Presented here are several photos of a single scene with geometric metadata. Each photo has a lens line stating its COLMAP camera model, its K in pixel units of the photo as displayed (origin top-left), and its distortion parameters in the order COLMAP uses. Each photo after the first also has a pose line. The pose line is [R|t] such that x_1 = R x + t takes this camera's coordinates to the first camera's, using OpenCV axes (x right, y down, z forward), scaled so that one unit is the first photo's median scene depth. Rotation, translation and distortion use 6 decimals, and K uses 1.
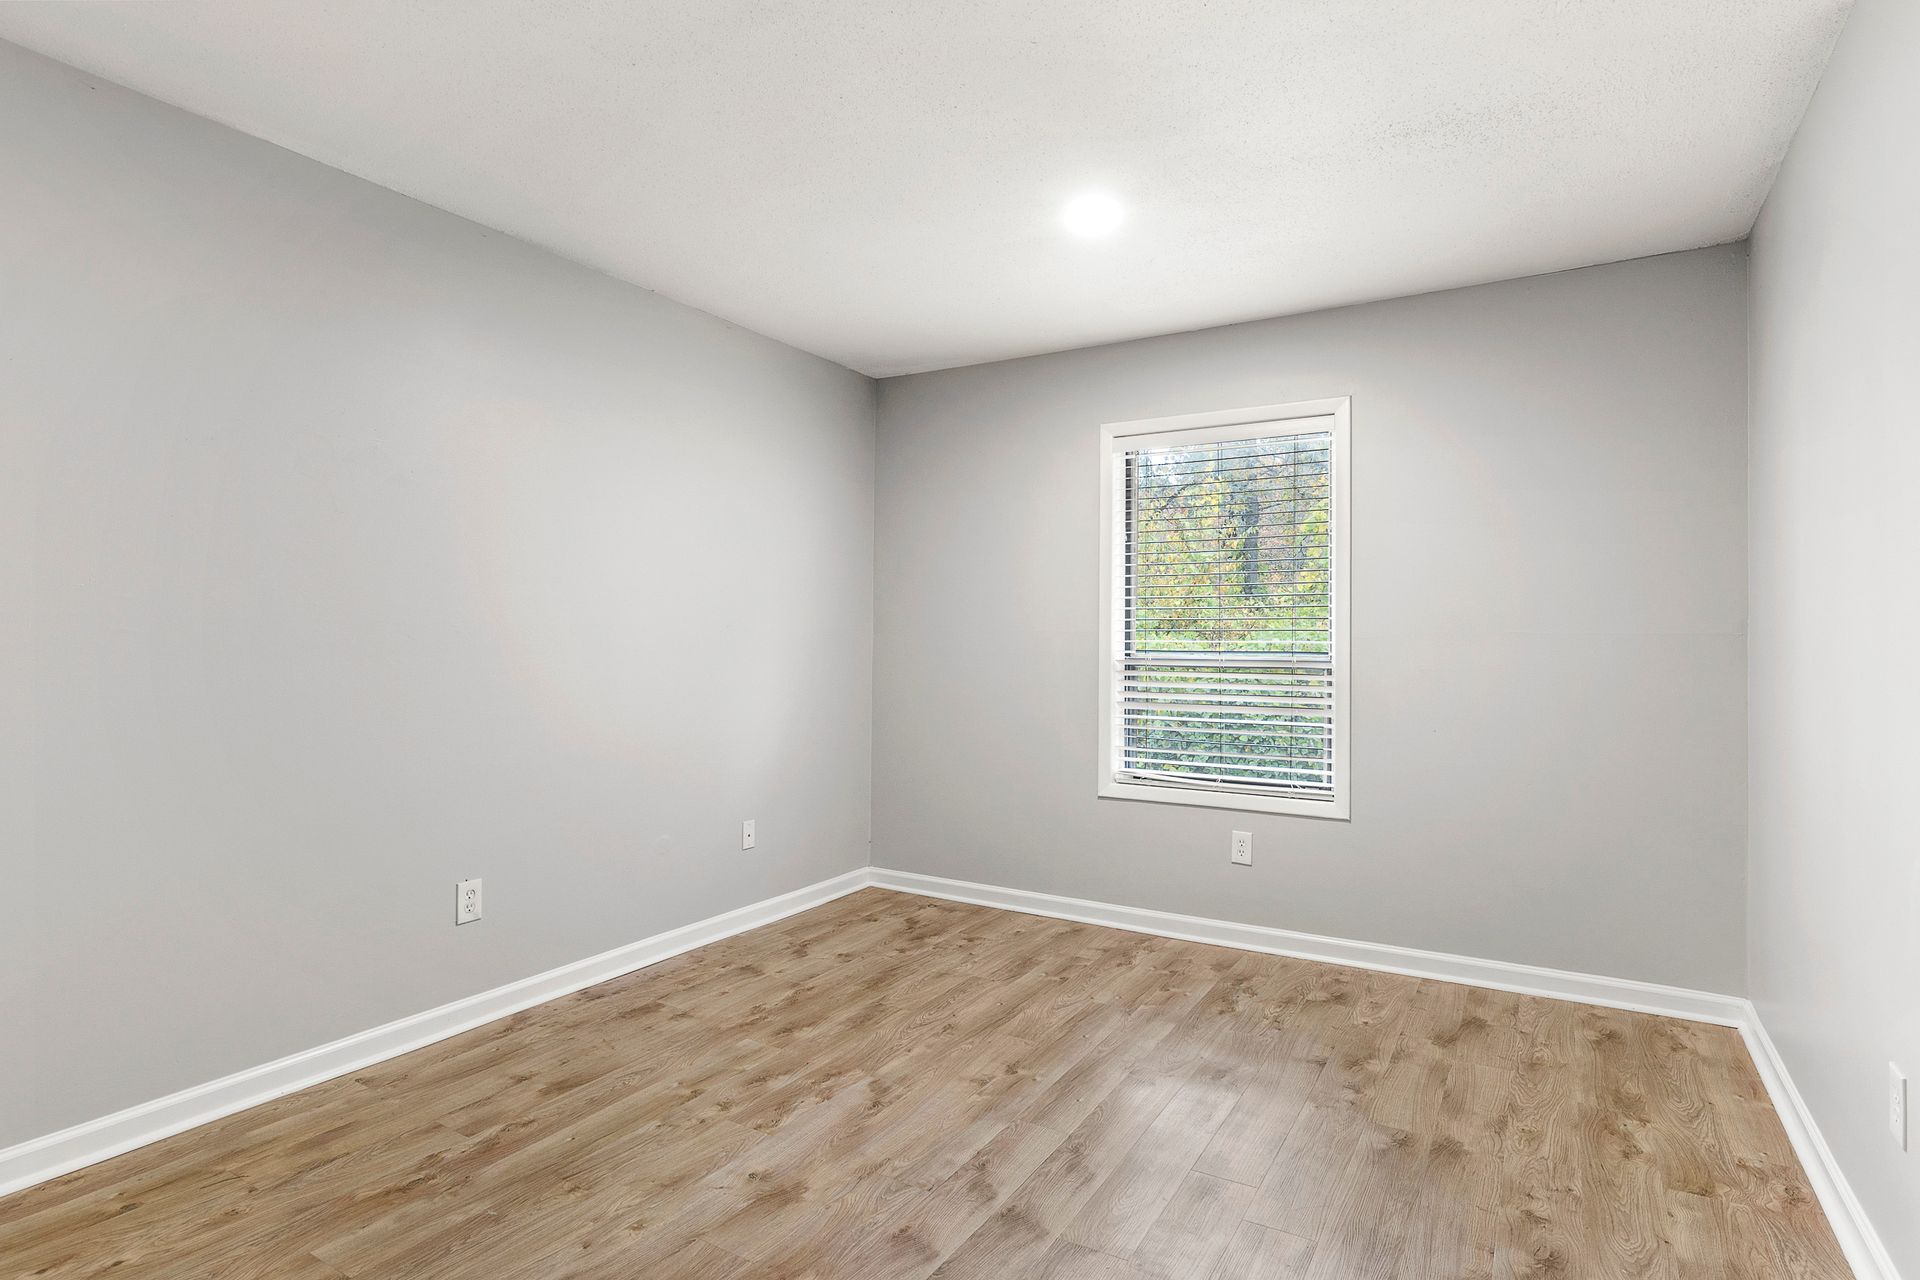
lens RADIAL K [[995.5, 0, 930.1], [0, 995.5, 628.6], [0, 0, 1]] dist [-0.002142, -0.000445]
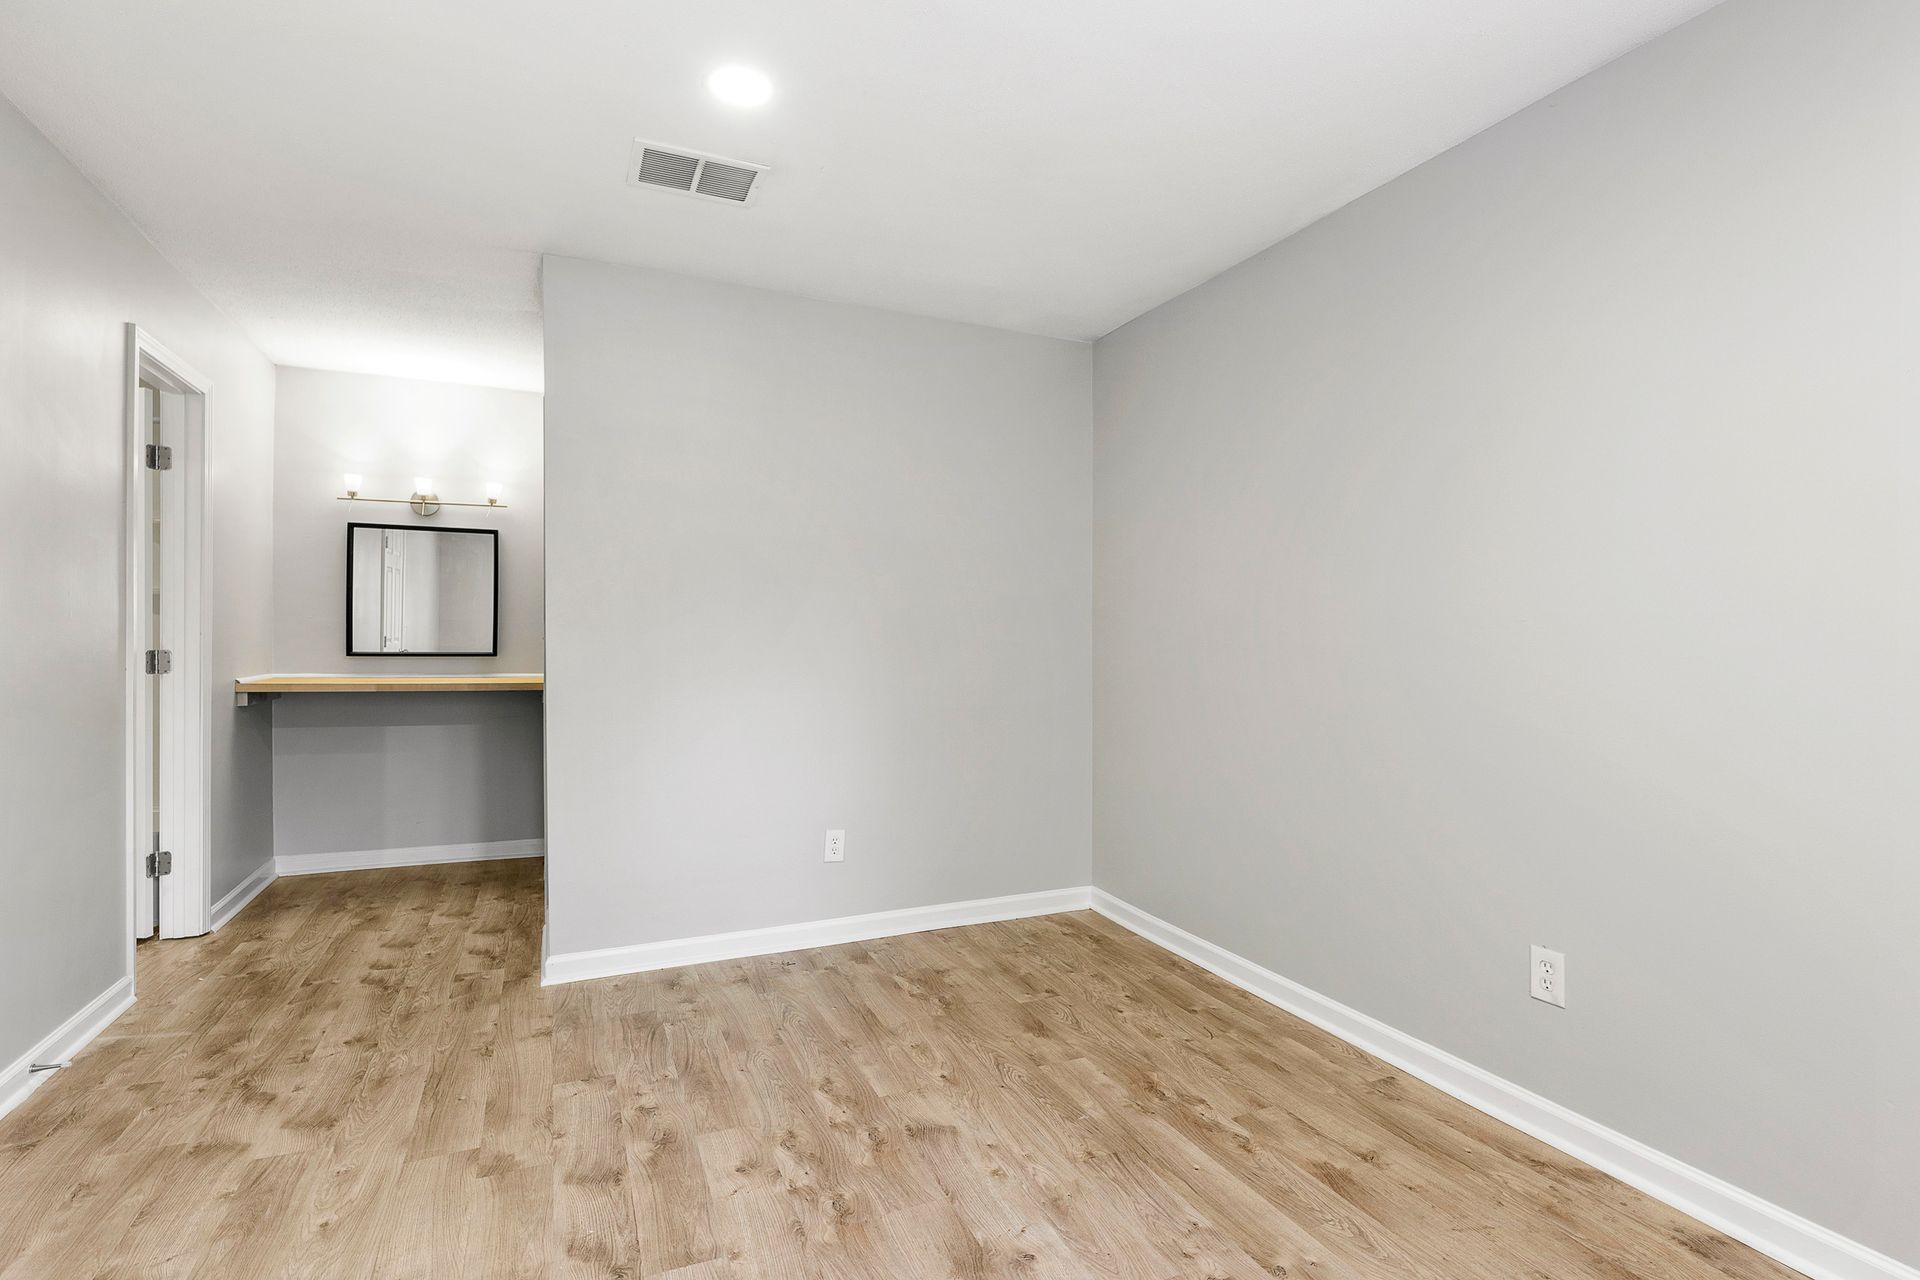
lens RADIAL K [[892.0, 0, 971.3], [0, 892.0, 634.6], [0, 0, 1]] dist [-0.005894, 0.001358]
pose [[-0.536545, -0.012542, -0.843778, 0.419257], [-0.000031, 0.999890, -0.014843, 0.022839], [0.843872, -0.007938, -0.536487, 1.152105]]
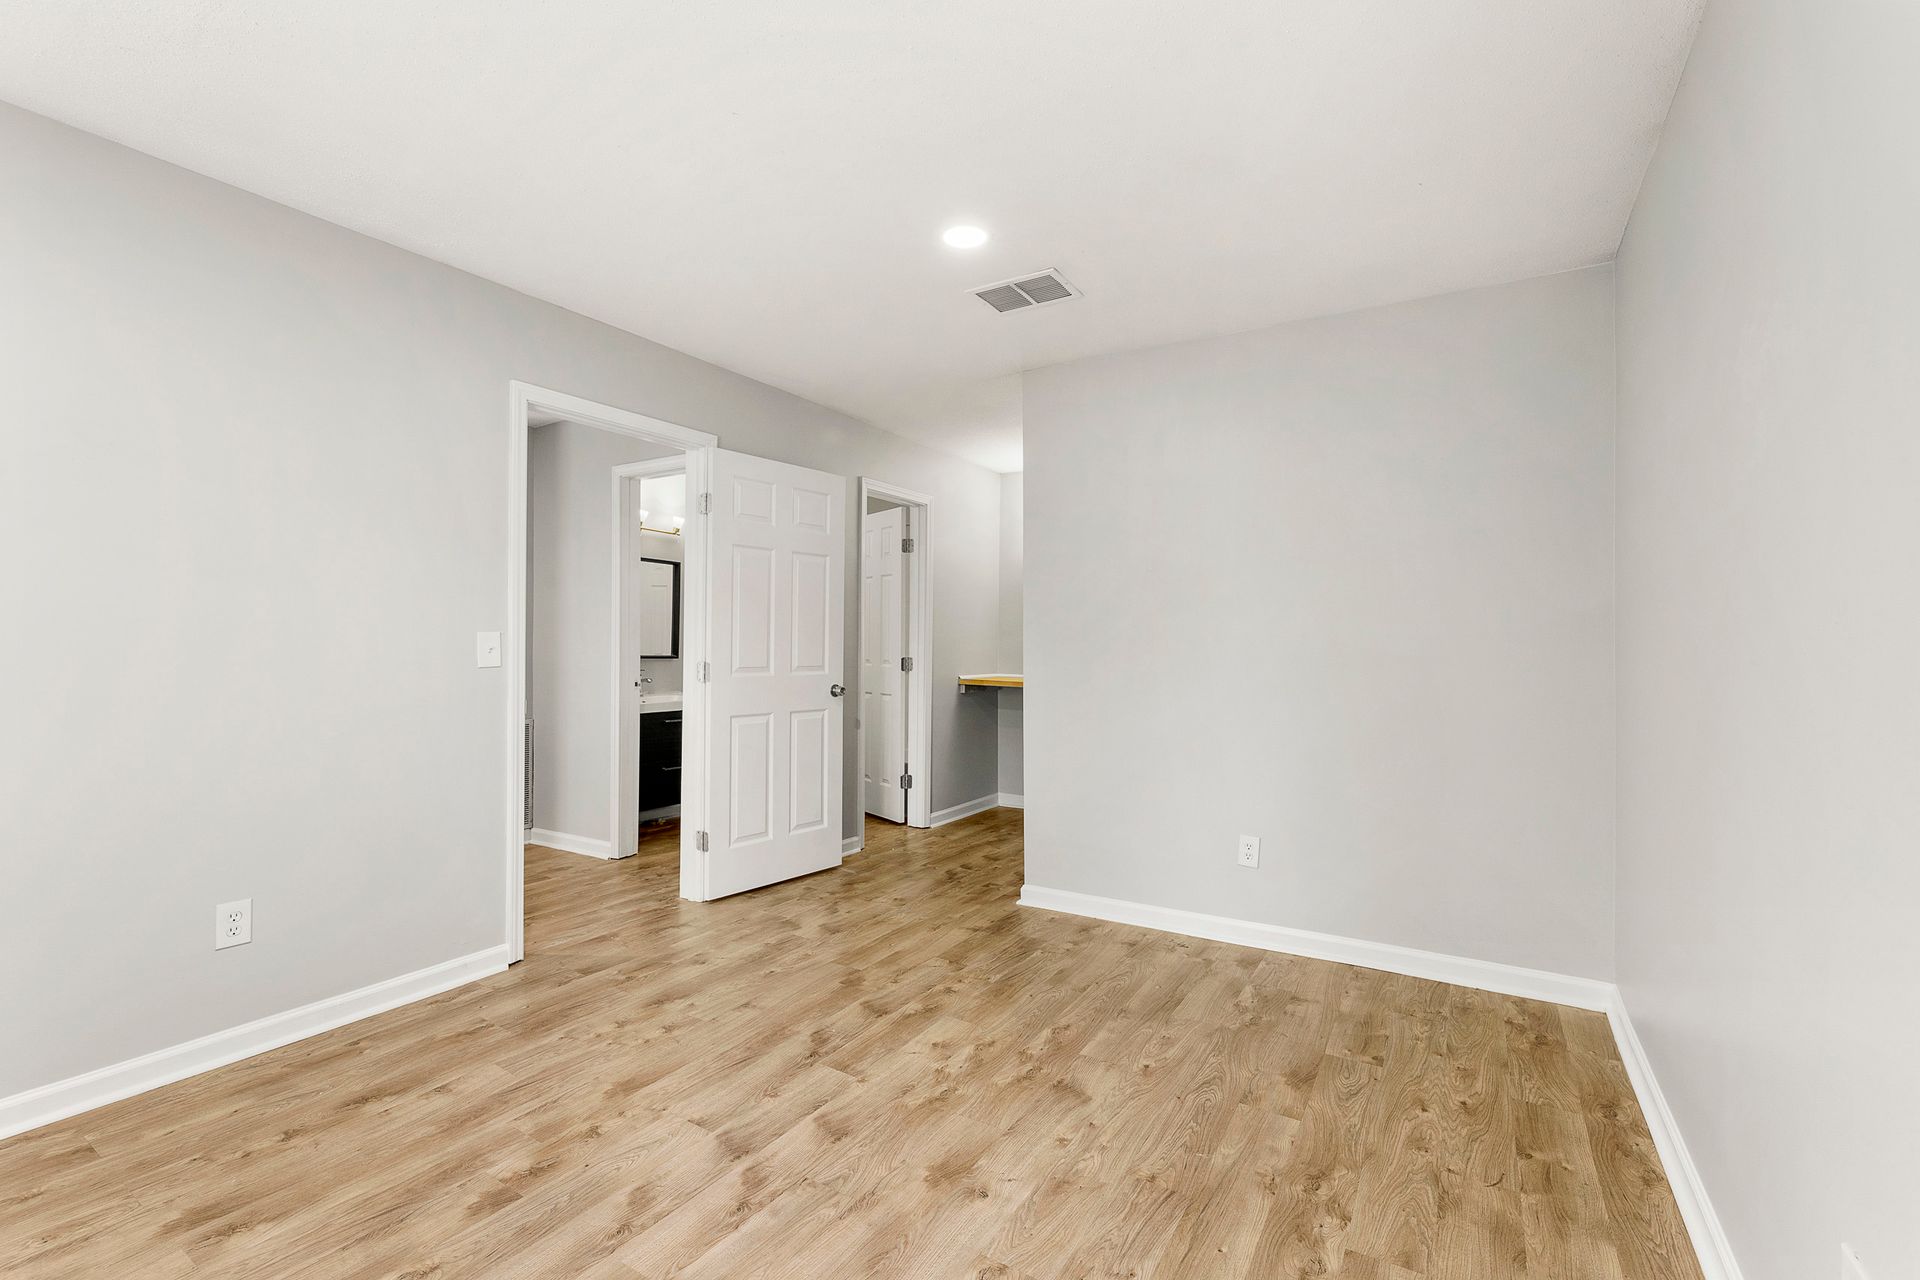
lens RADIAL K [[822.2, 0, 975.5], [0, 822.2, 644.4], [0, 0, 1]] dist [-0.004564, 0.000120]
pose [[-0.999112, -0.012127, -0.040353, -0.110278], [-0.011628, 0.999853, -0.012592, 0.017627], [0.040500, -0.012111, -0.999106, 1.520197]]
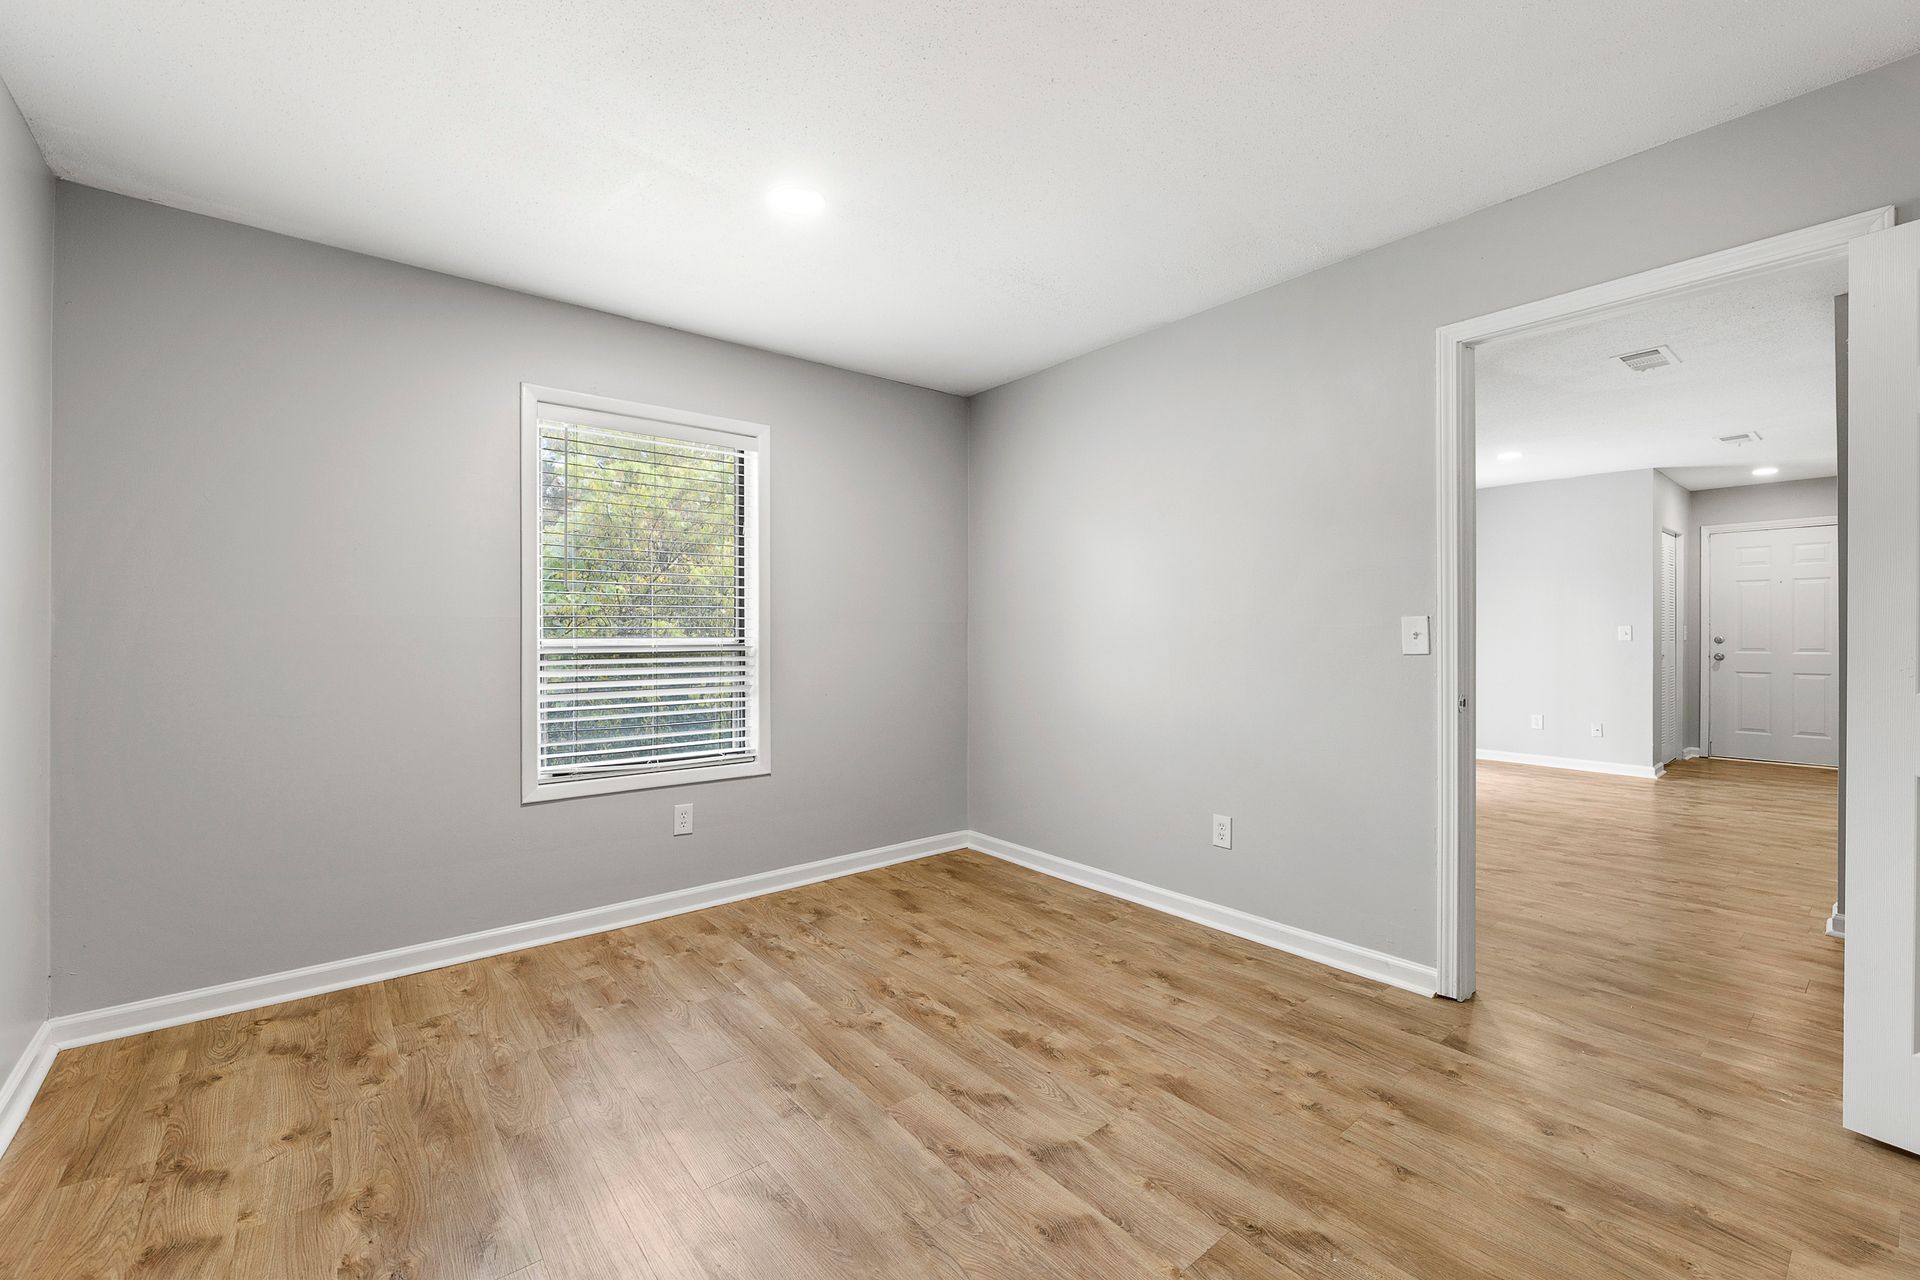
lens RADIAL K [[811.6, 0, 954.7], [0, 811.6, 637.2], [0, 0, 1]] dist [-0.006103, 0.000253]
pose [[0.312938, -0.013251, 0.949681, -0.607506], [-0.007630, 0.999835, 0.016465, 0.009016], [-0.949743, -0.012399, 0.312785, 0.641068]]
